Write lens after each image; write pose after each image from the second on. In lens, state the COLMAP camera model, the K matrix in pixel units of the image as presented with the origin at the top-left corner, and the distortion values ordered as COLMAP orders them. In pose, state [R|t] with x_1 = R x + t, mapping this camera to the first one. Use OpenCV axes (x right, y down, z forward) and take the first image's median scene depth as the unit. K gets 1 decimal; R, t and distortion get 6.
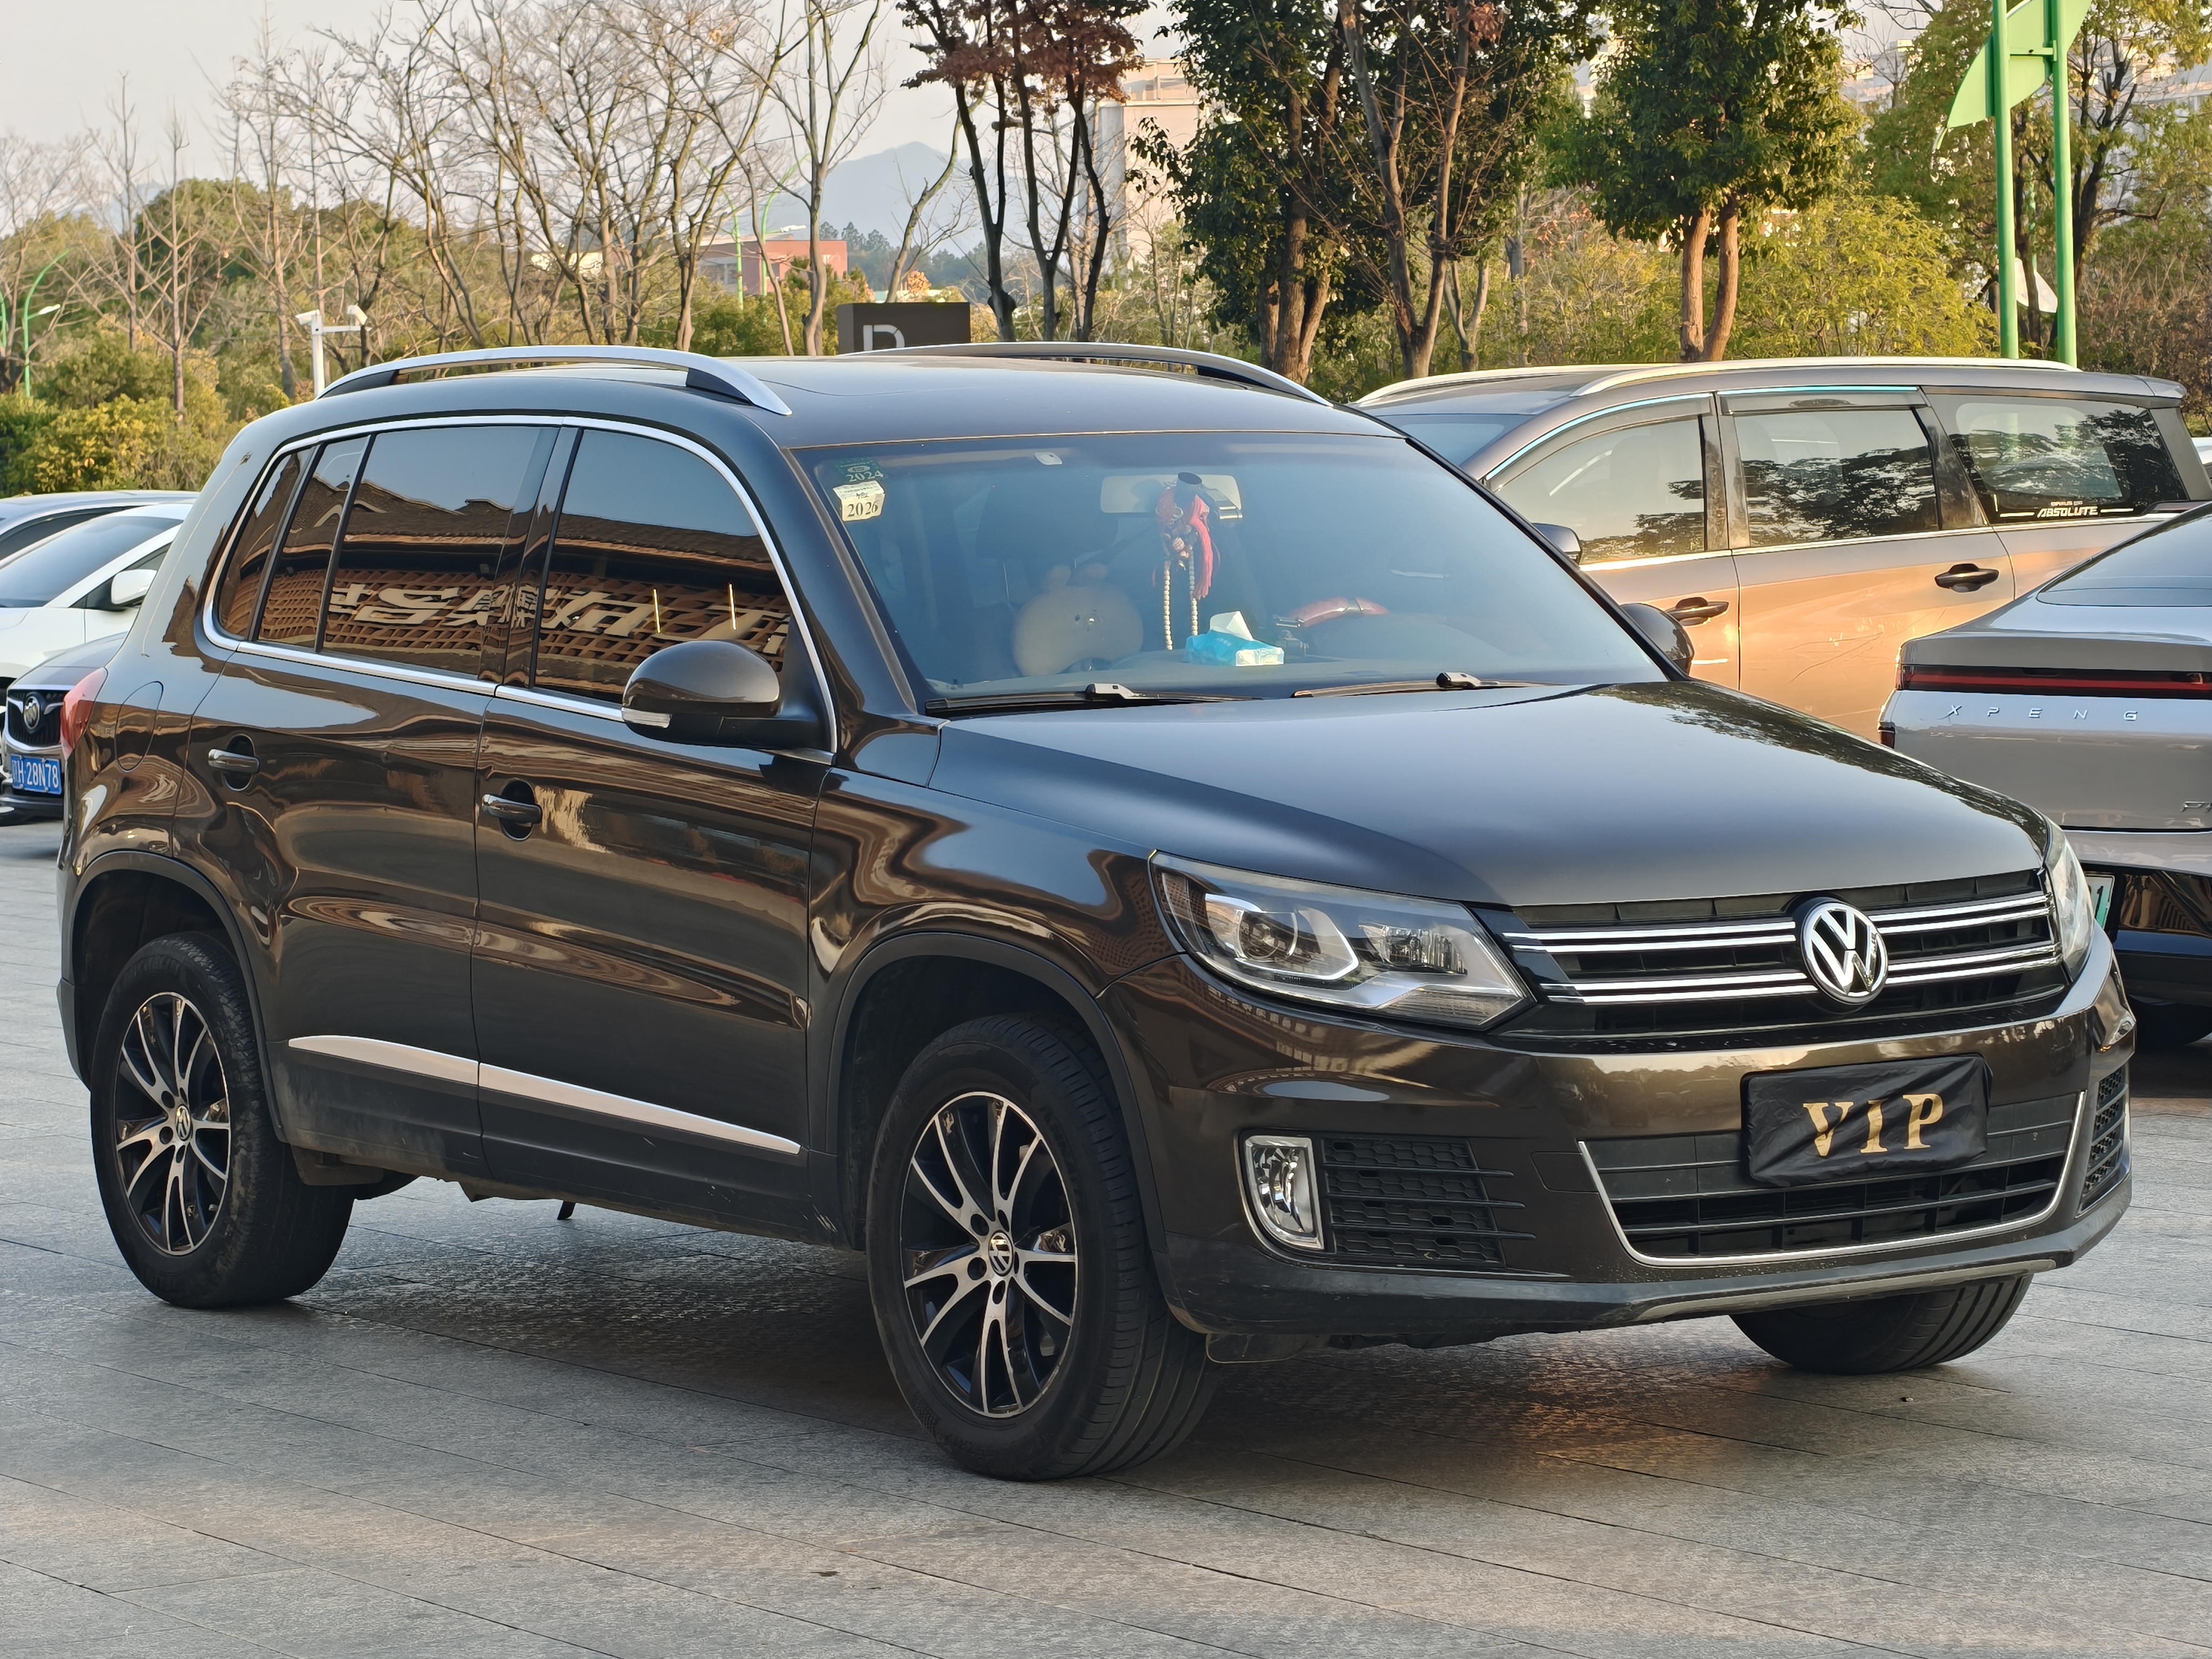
lens RADIAL K [[6532.2, 0, 1106.0], [0, 6532.2, 829.5], [0, 0, 1]] dist [0.046327, -0.852104]
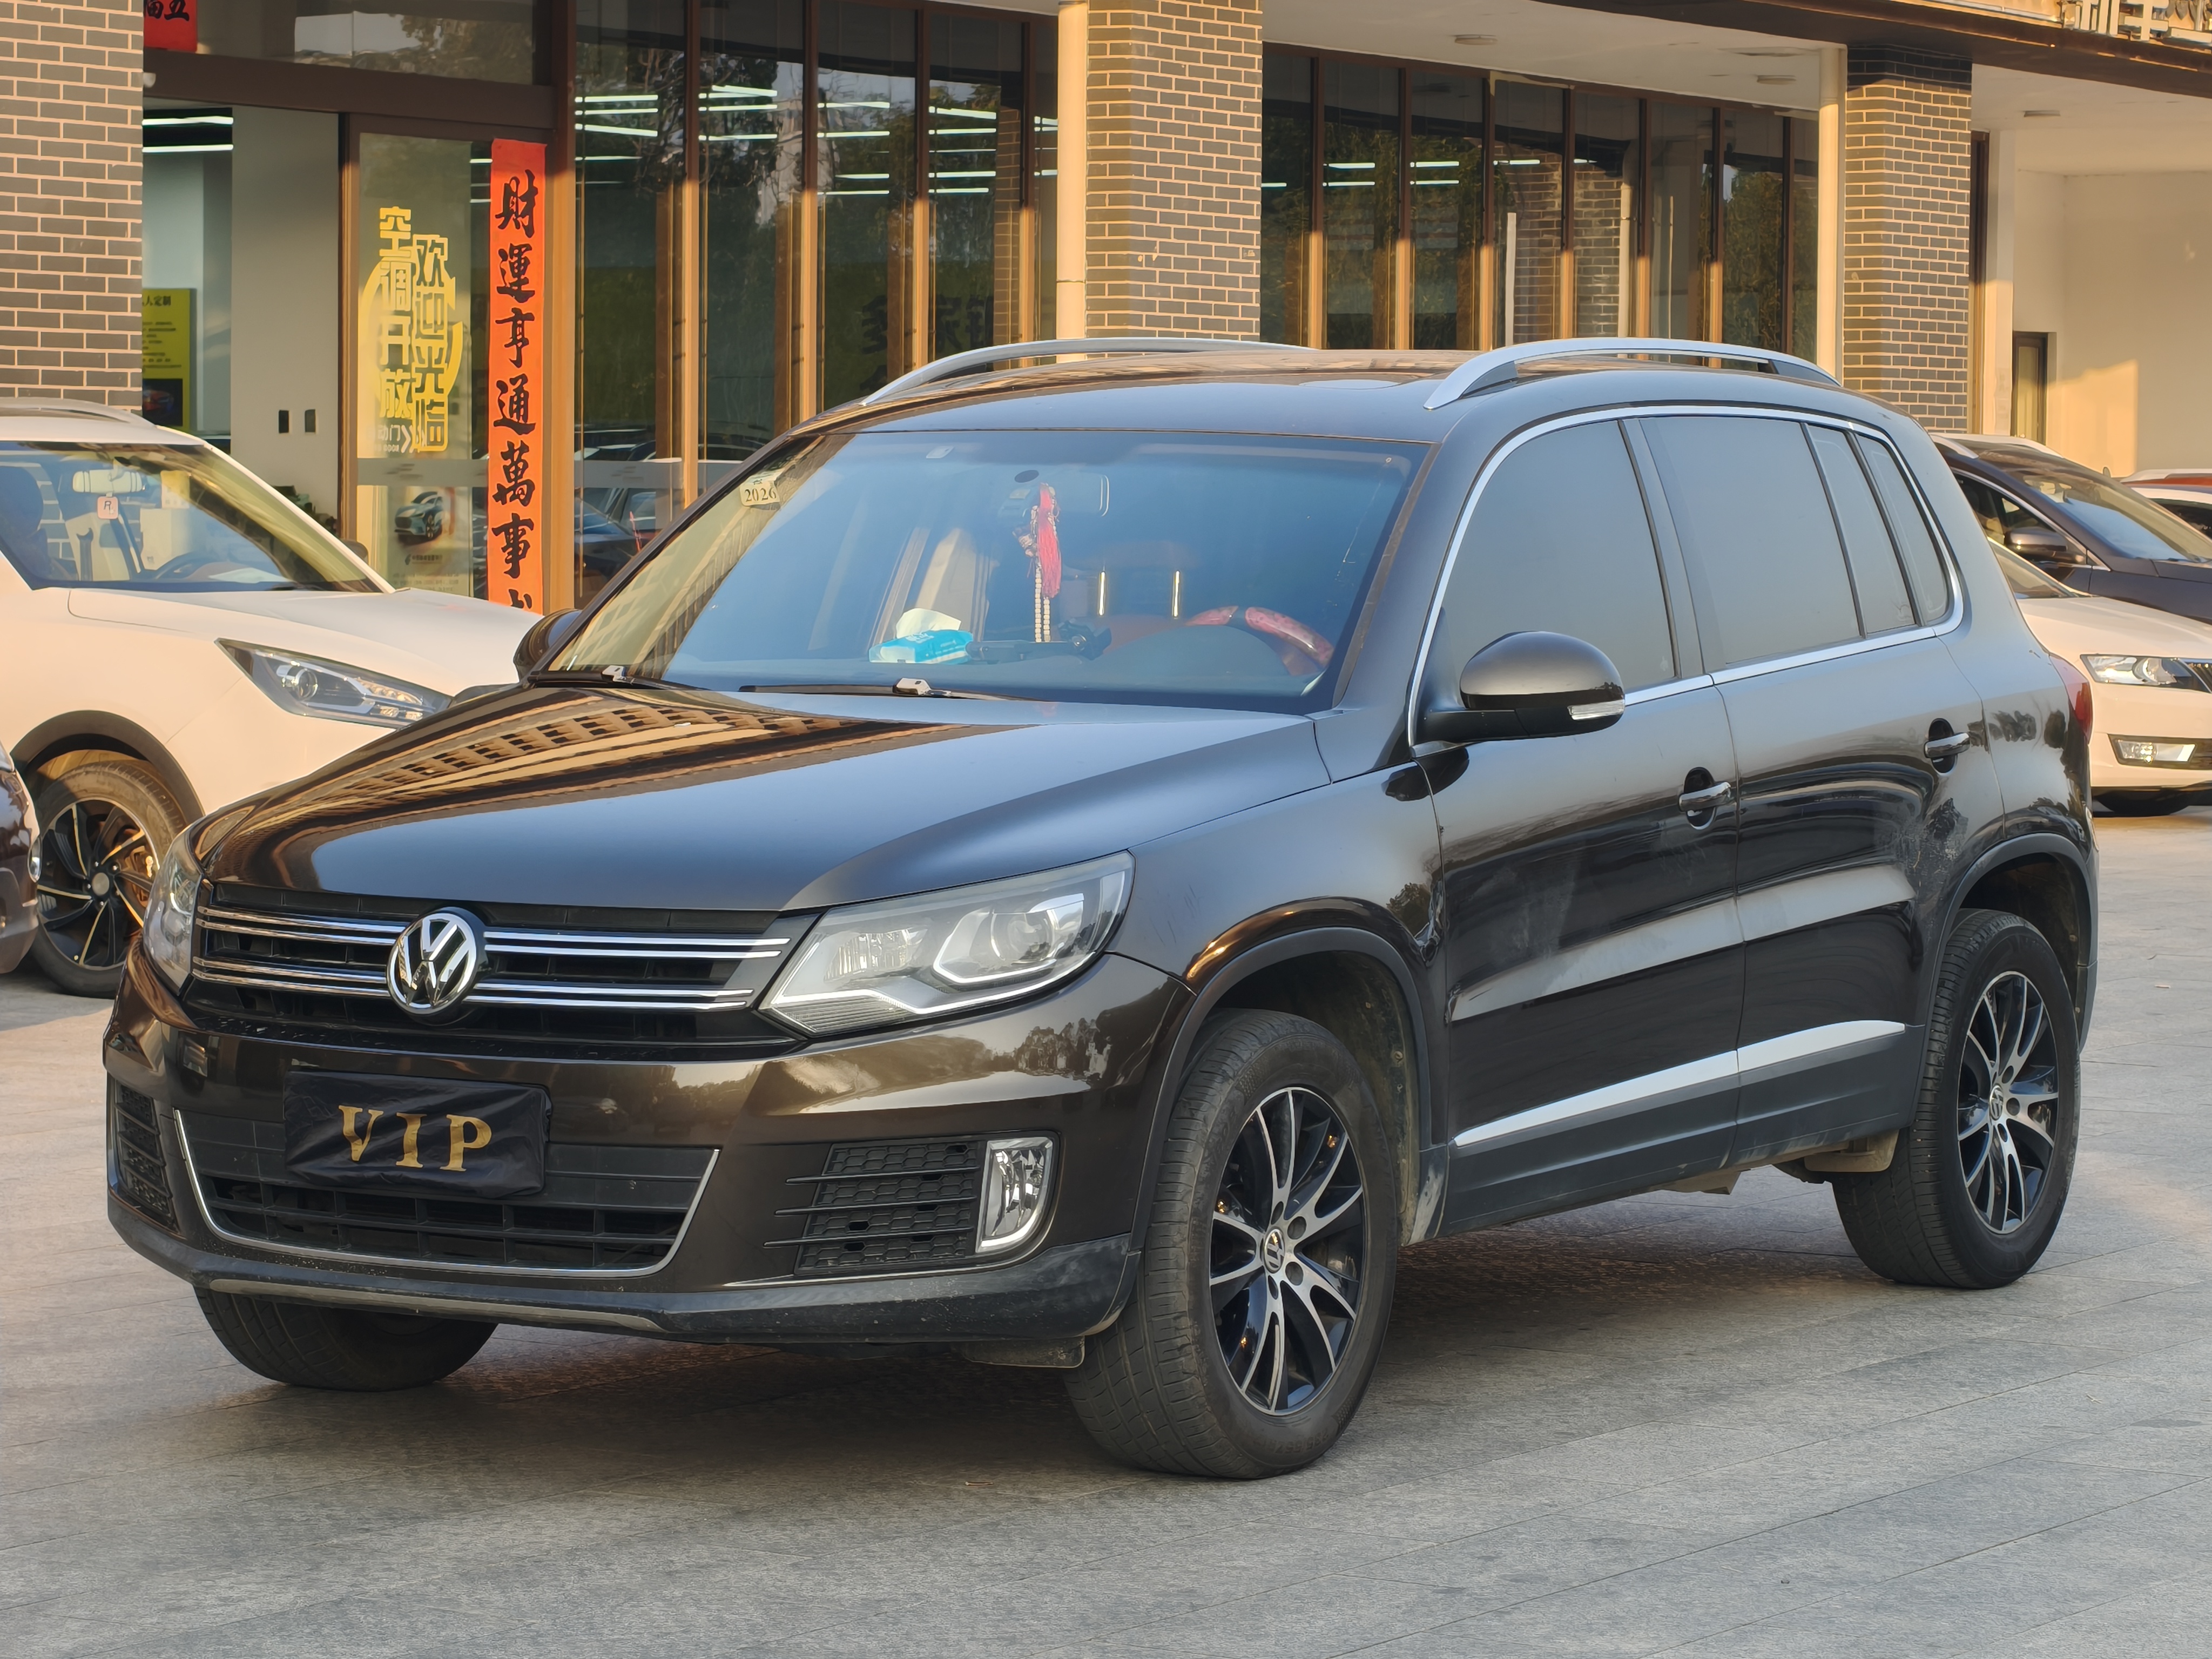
lens RADIAL K [[6387.1, 0, 1106.0], [0, 6387.1, 829.5], [0, 0, 1]] dist [0.230434, -1.104305]
pose [[0.404583, 0.077380, -0.911222, 1.038491], [-0.068236, 0.996191, 0.054299, -0.061215], [0.911952, 0.040209, 0.408321, 0.695983]]
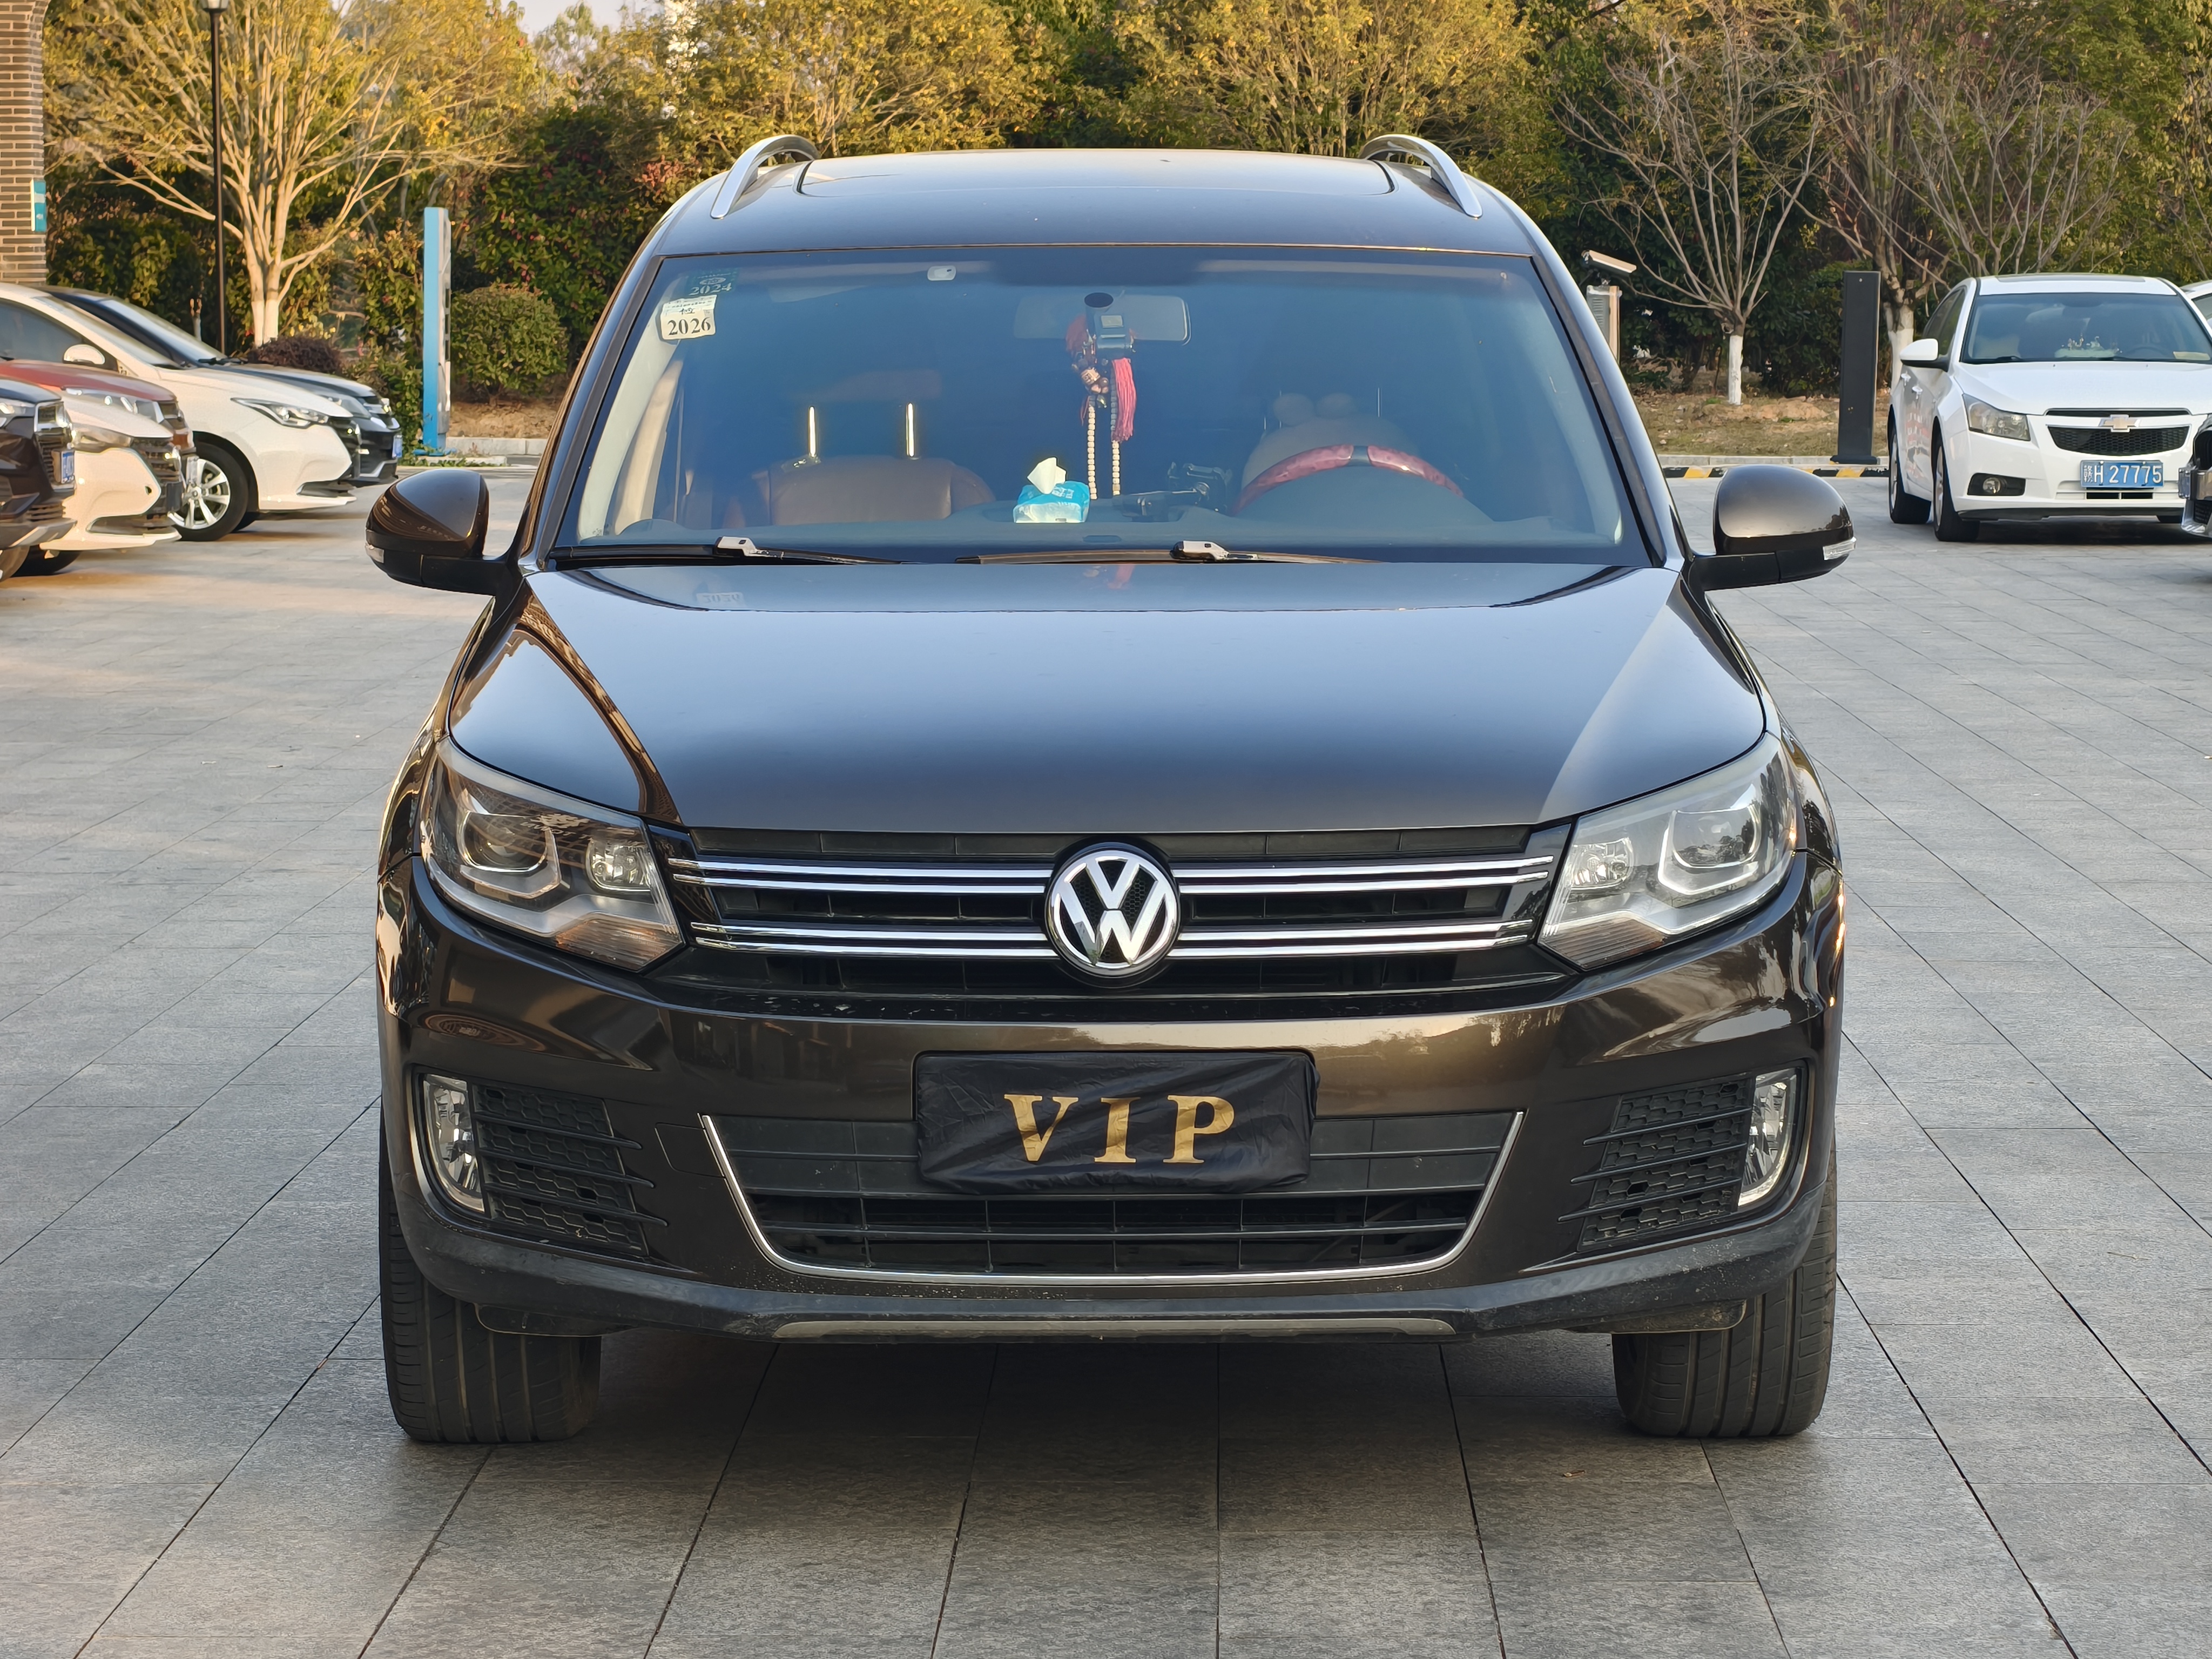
lens RADIAL K [[6387.1, 0, 1106.0], [0, 6387.1, 829.5], [0, 0, 1]] dist [0.230434, -1.104305]
pose [[0.825683, 0.070245, -0.559744, 0.555206], [-0.046314, 0.997309, 0.056838, -0.036524], [0.562230, -0.021006, 0.826714, 0.345198]]
